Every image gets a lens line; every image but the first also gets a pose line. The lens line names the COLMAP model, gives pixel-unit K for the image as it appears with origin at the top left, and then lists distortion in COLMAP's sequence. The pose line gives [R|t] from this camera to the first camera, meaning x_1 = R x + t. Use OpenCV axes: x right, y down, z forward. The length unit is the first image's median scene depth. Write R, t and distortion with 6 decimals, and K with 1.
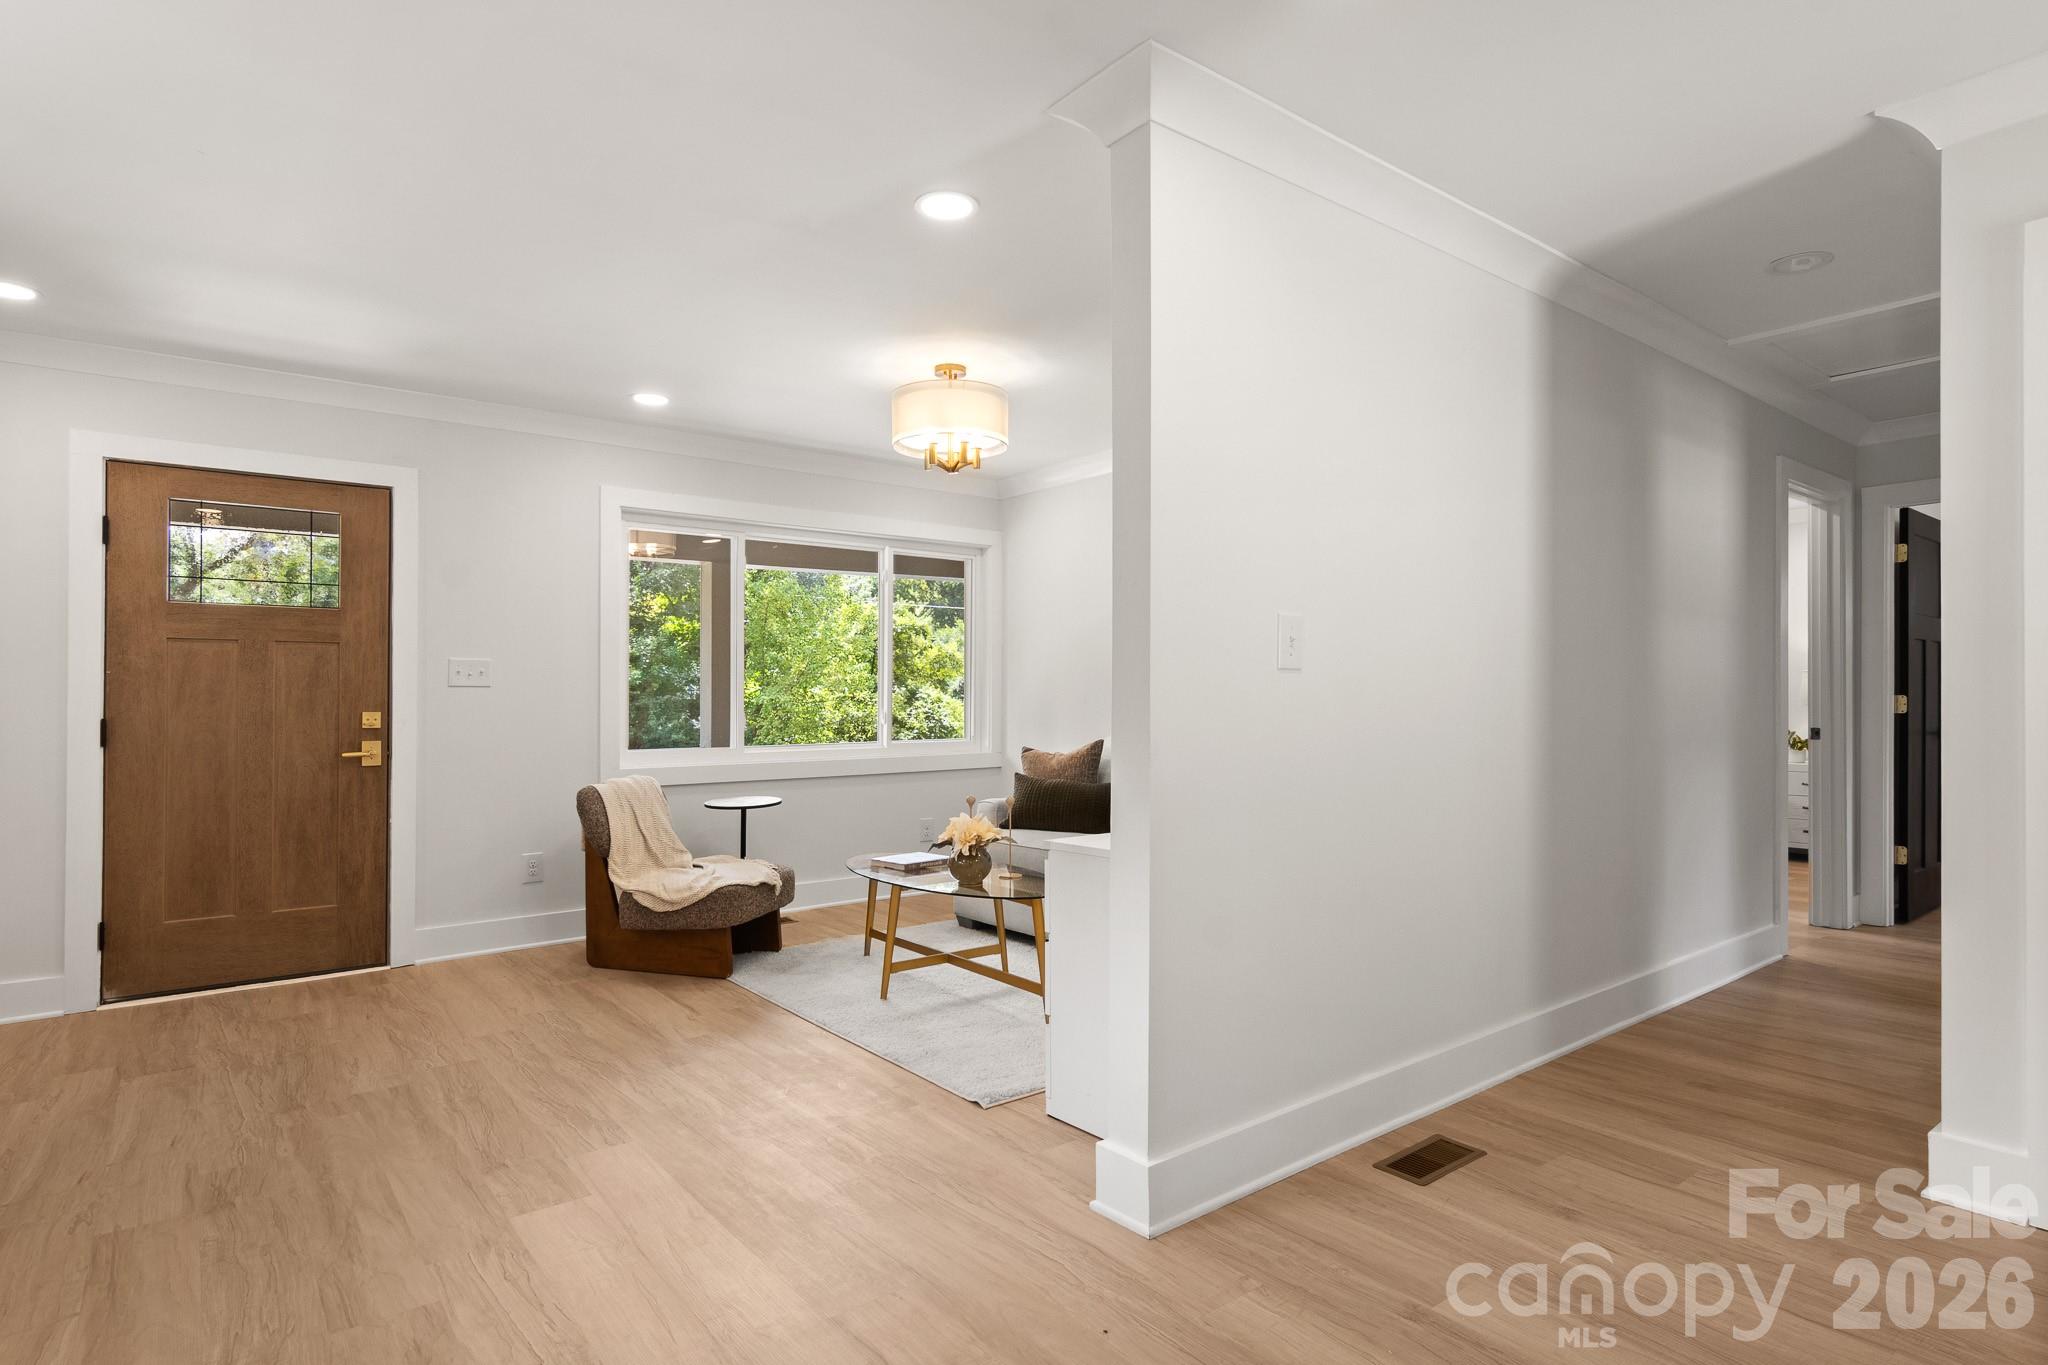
lens RADIAL K [[1066.1, 0, 1024.0], [0, 1066.1, 682.5], [0, 0, 1]] dist [0.001668, 0.001047]
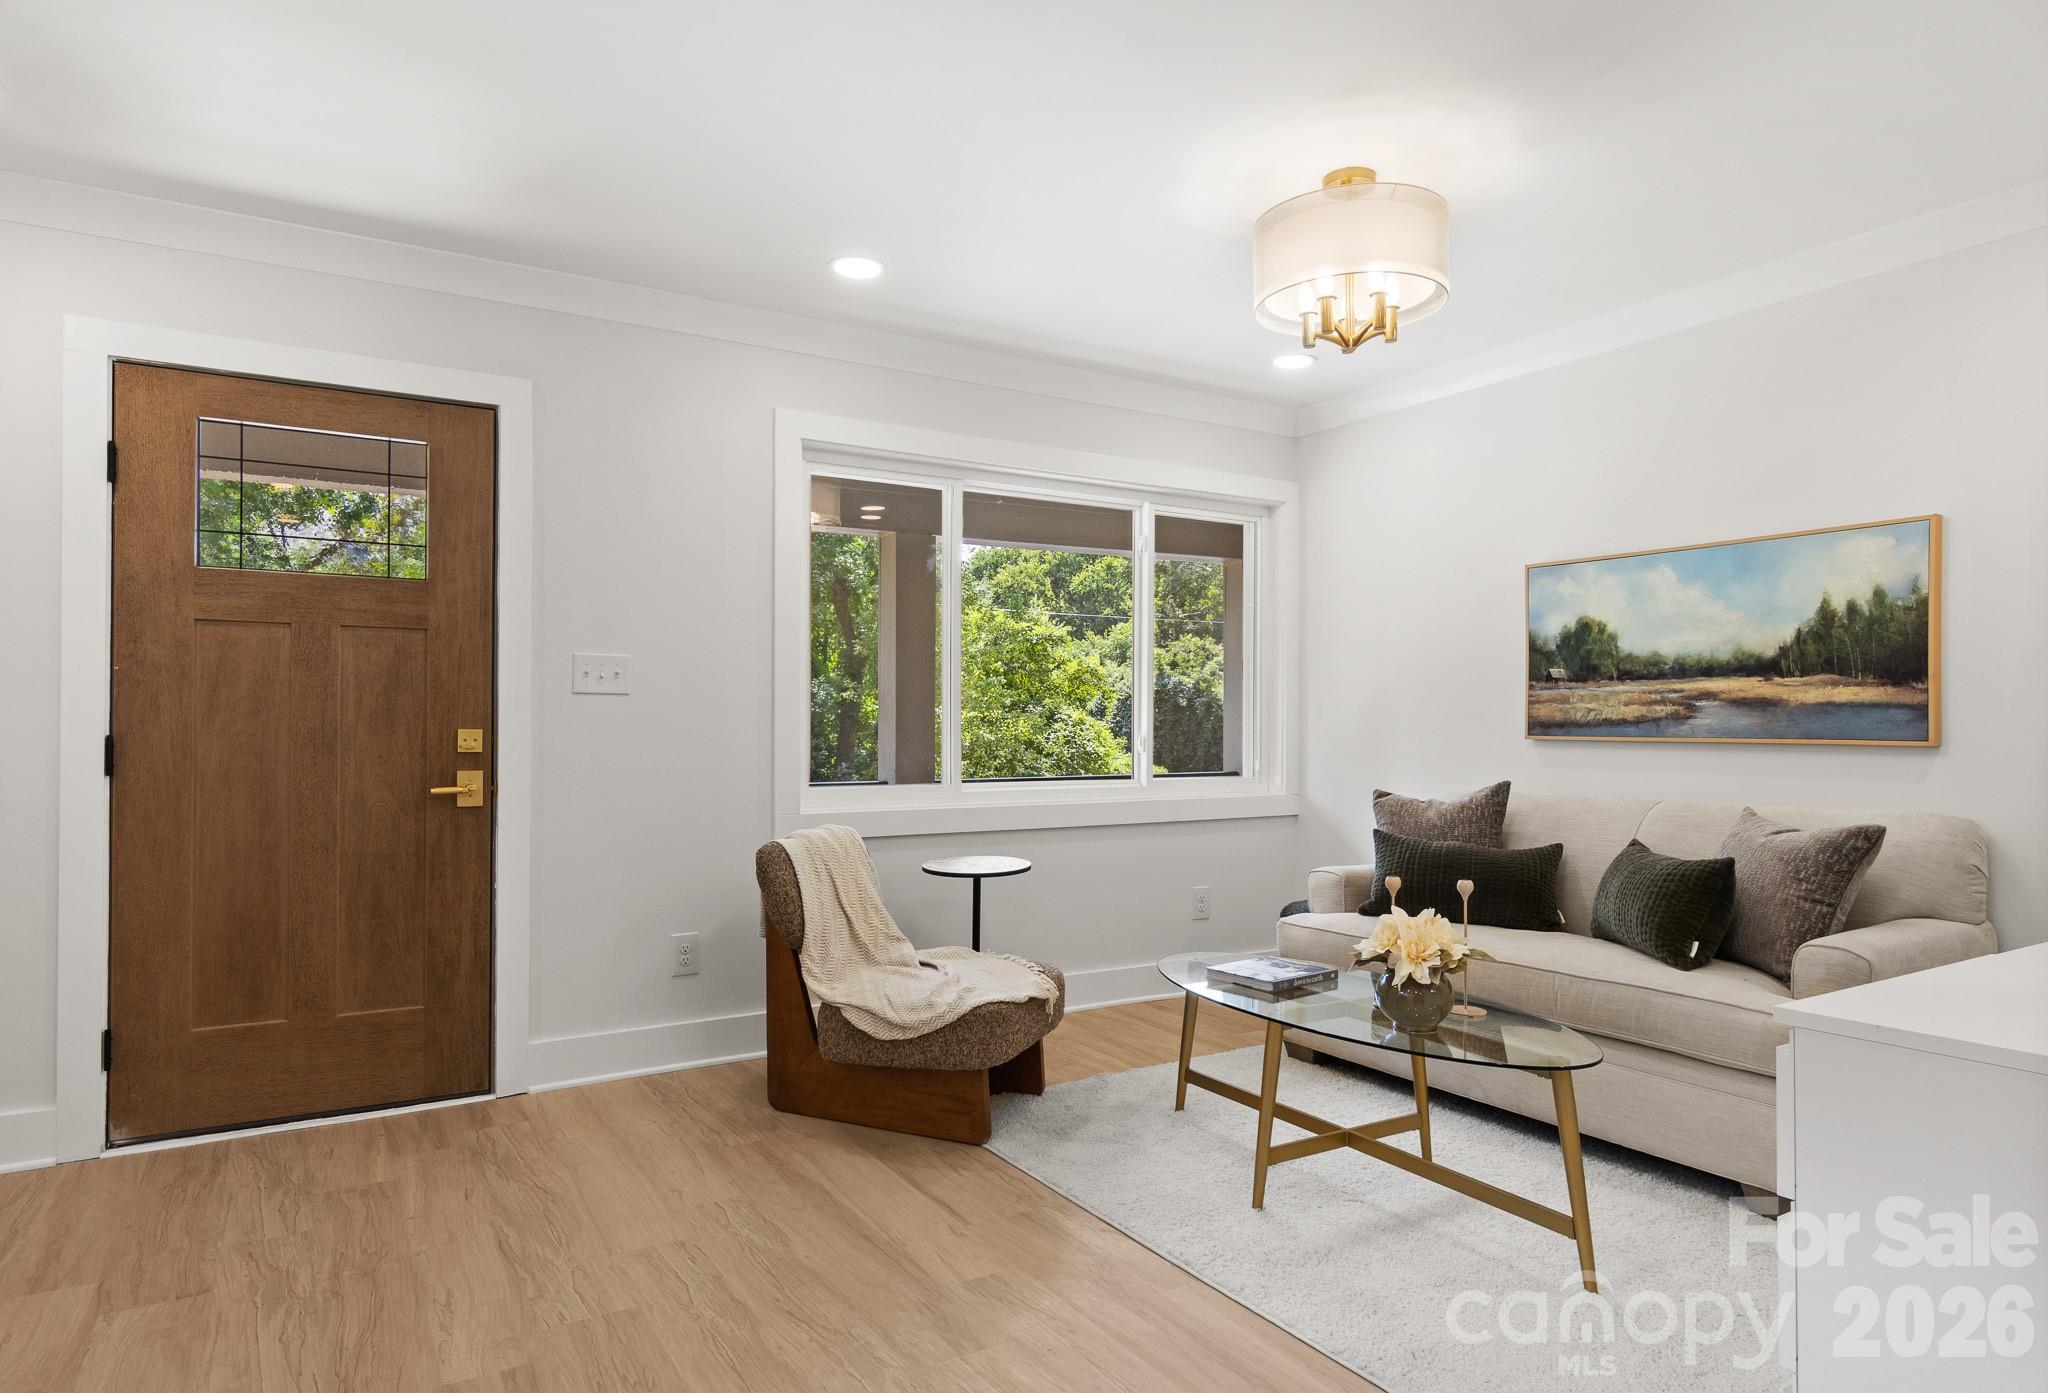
lens RADIAL K [[1196.7, 0, 998.7], [0, 1196.7, 717.7], [0, 0, 1]] dist [-0.000500, -0.000493]
pose [[0.991594, 0.007287, -0.129184, -0.191232], [-0.005671, 0.999901, 0.012873, 0.009373], [0.129265, -0.012033, 0.991537, 0.306654]]
